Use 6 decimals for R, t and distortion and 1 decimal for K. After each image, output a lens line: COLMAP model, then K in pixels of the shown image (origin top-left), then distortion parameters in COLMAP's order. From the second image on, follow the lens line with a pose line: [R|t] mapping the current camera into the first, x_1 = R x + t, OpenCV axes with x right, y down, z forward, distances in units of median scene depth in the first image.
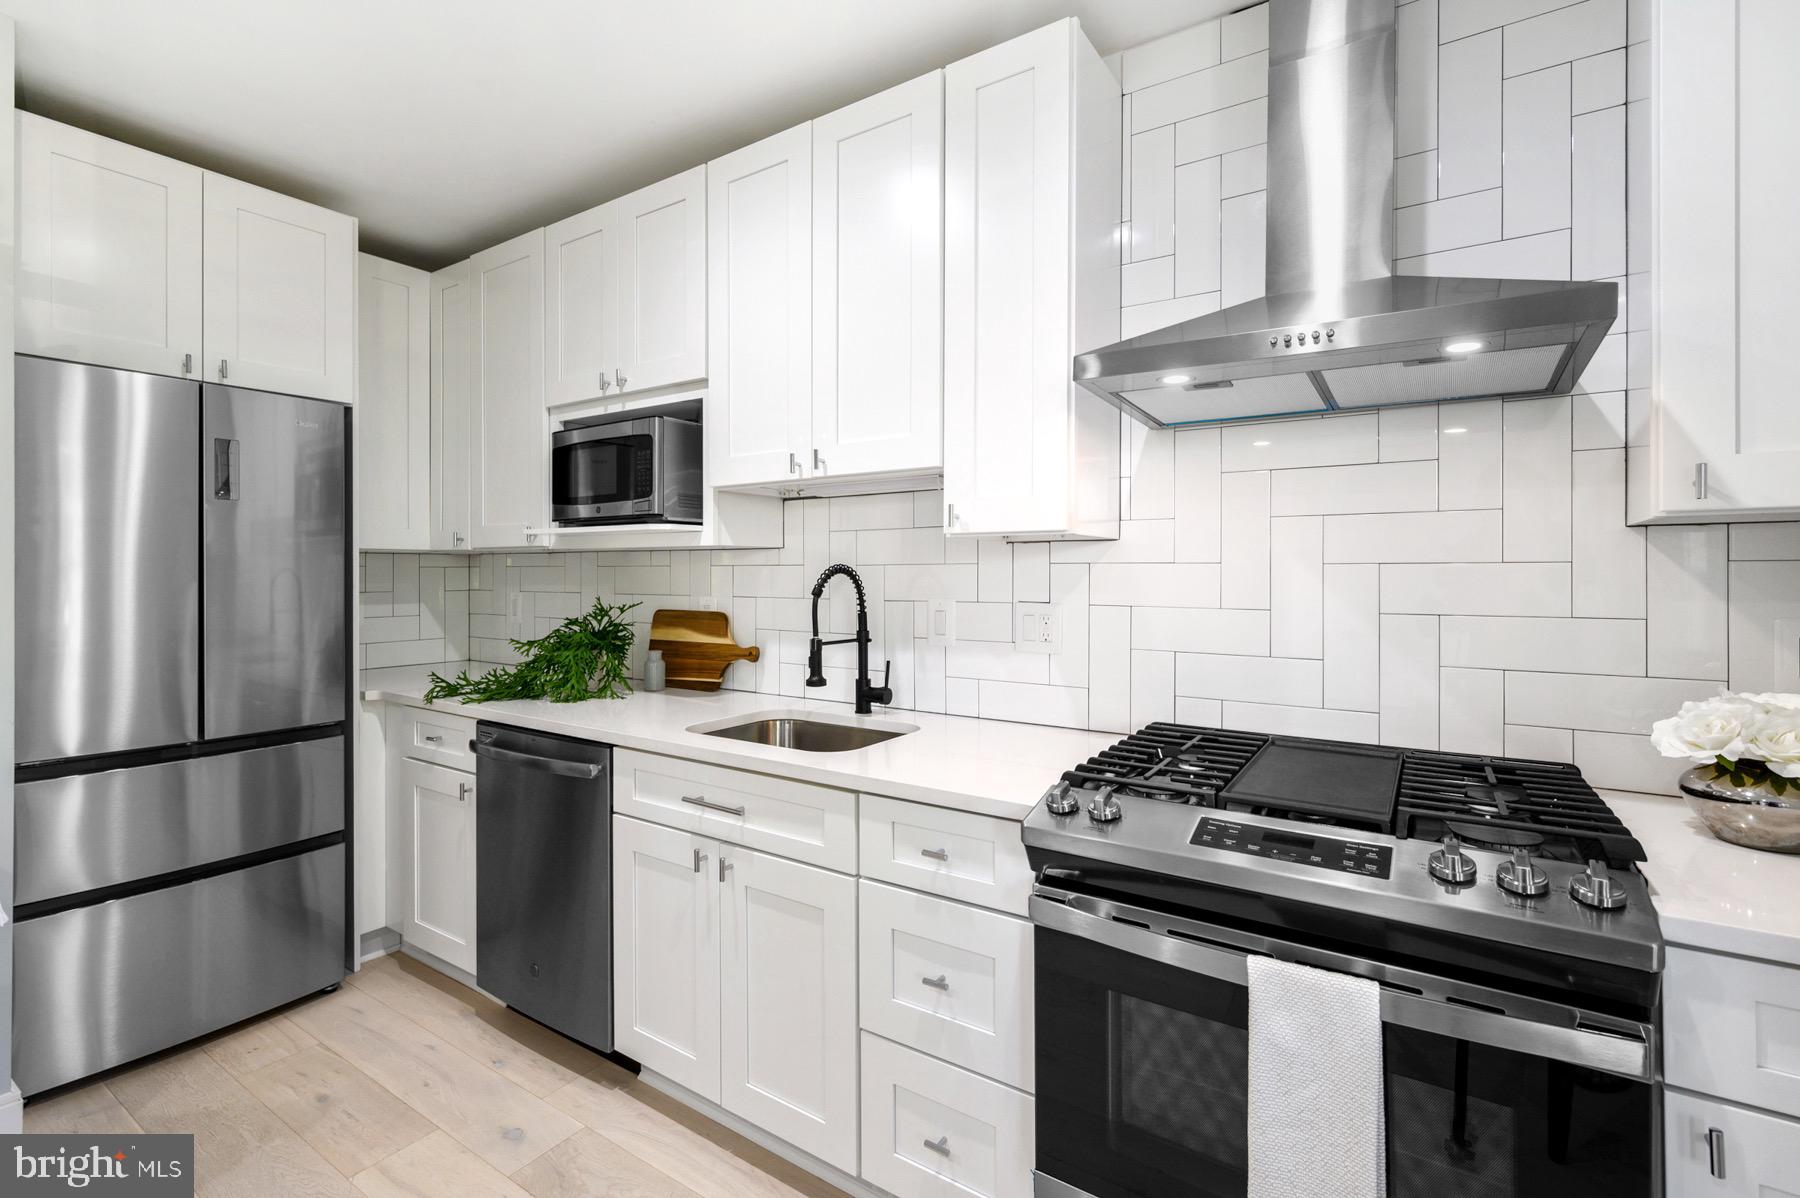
lens RADIAL K [[807.6, 0, 905.6], [0, 807.6, 573.5], [0, 0, 1]] dist [-0.002891, -0.000754]
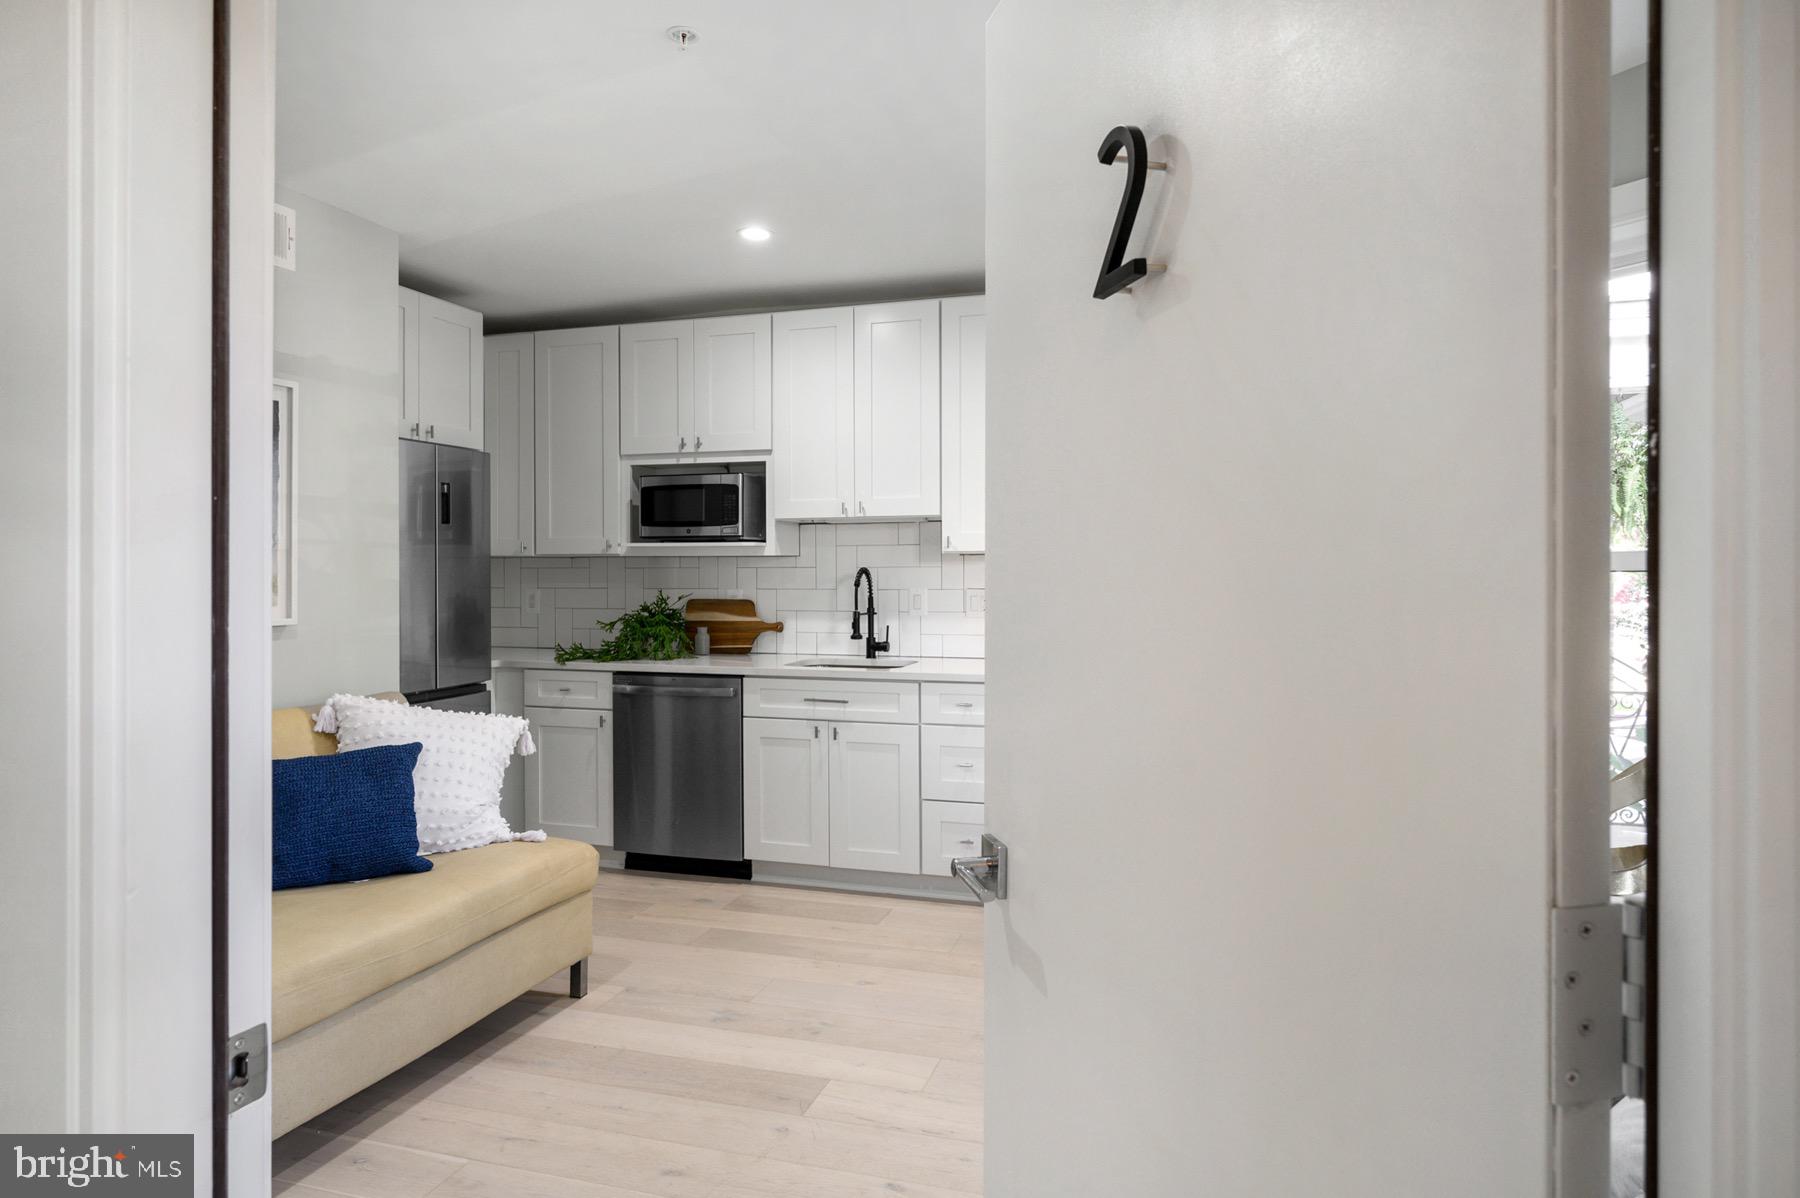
lens RADIAL K [[1057.3, 0, 899.1], [0, 1057.3, 563.4], [0, 0, 1]] dist [-0.004475, 0.001016]
pose [[0.959893, -0.002460, 0.280357, -0.586858], [0.003658, 0.999986, -0.003752, -0.010887], [-0.280344, 0.004627, 0.959888, -1.053099]]
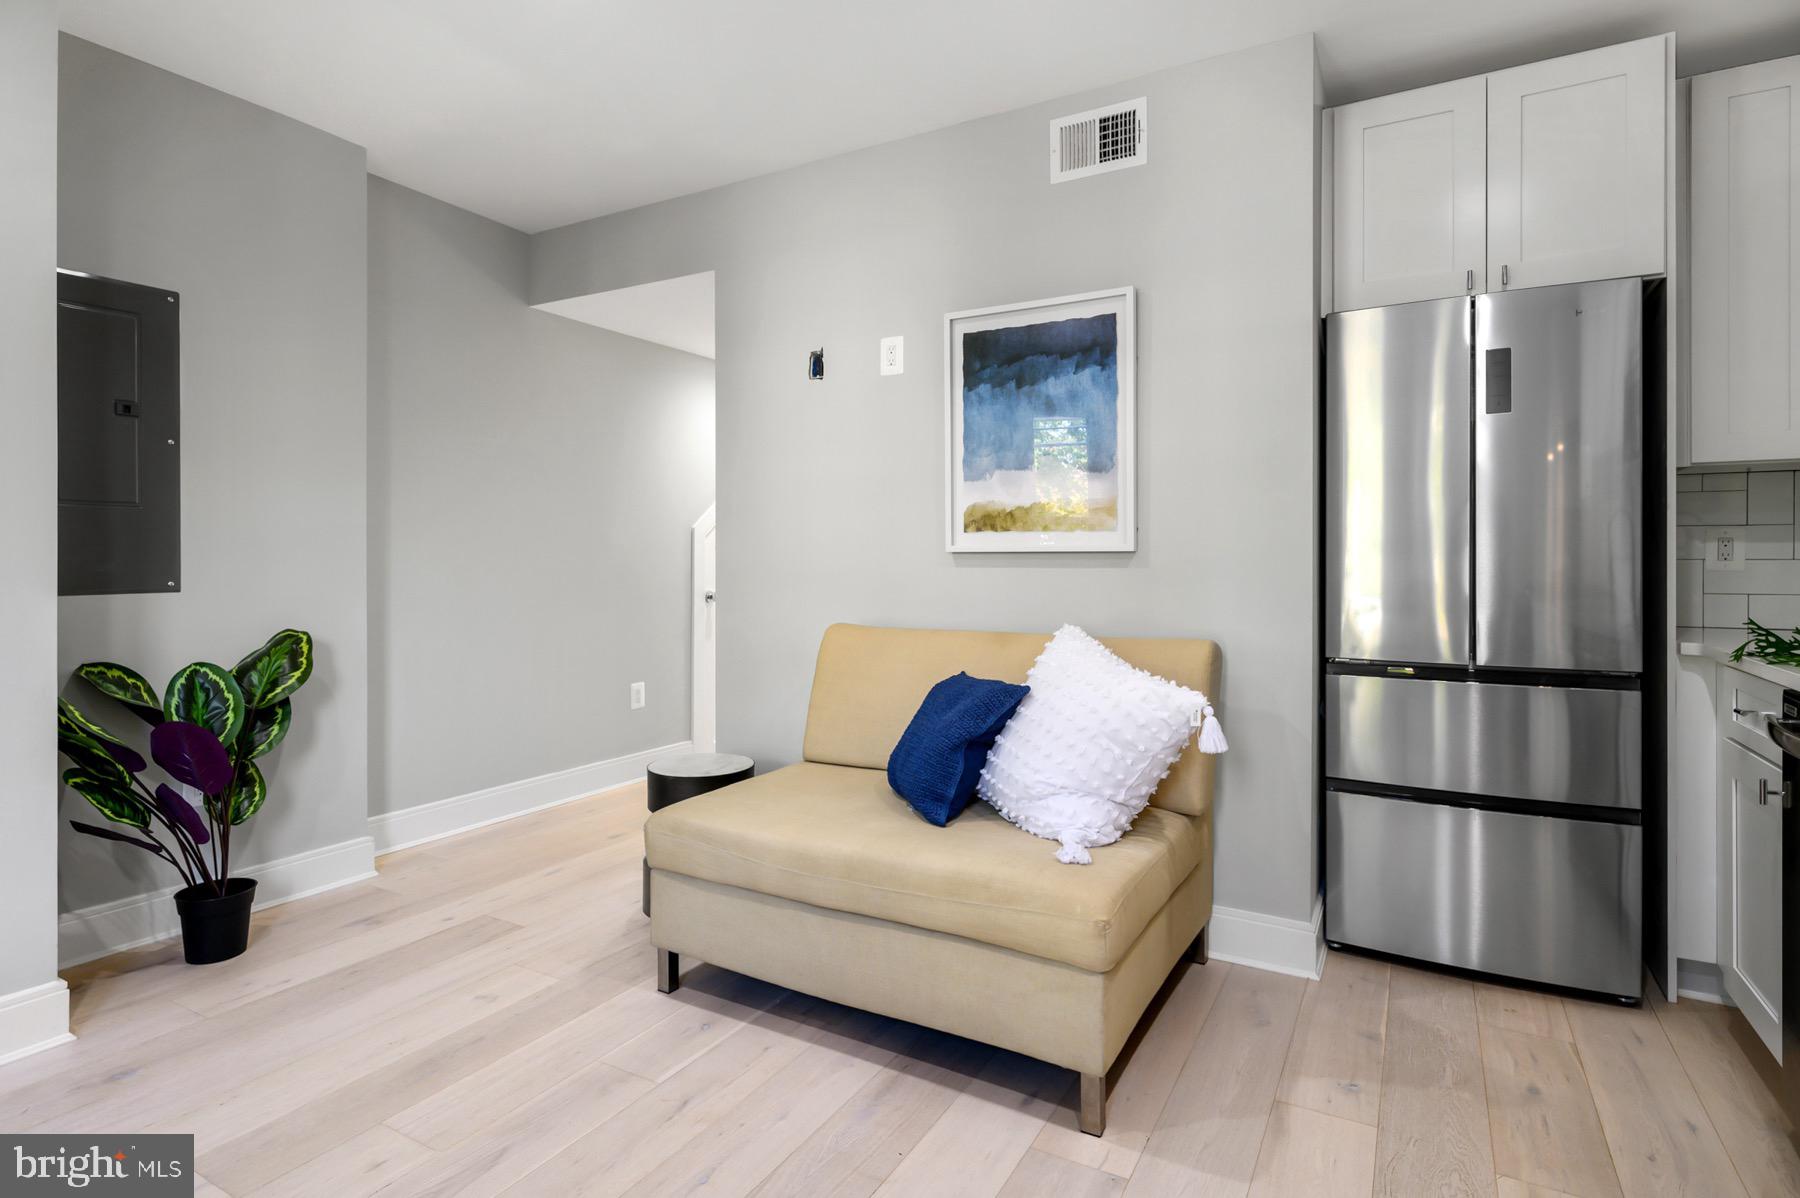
lens RADIAL K [[926.0, 0, 908.6], [0, 926.0, 560.1], [0, 0, 1]] dist [-0.001990, -0.000489]
pose [[0.071255, 0.001801, -0.997457, 0.180863], [-0.000161, 0.999998, 0.001794, 0.076652], [0.997458, 0.000033, 0.071255, 0.235547]]
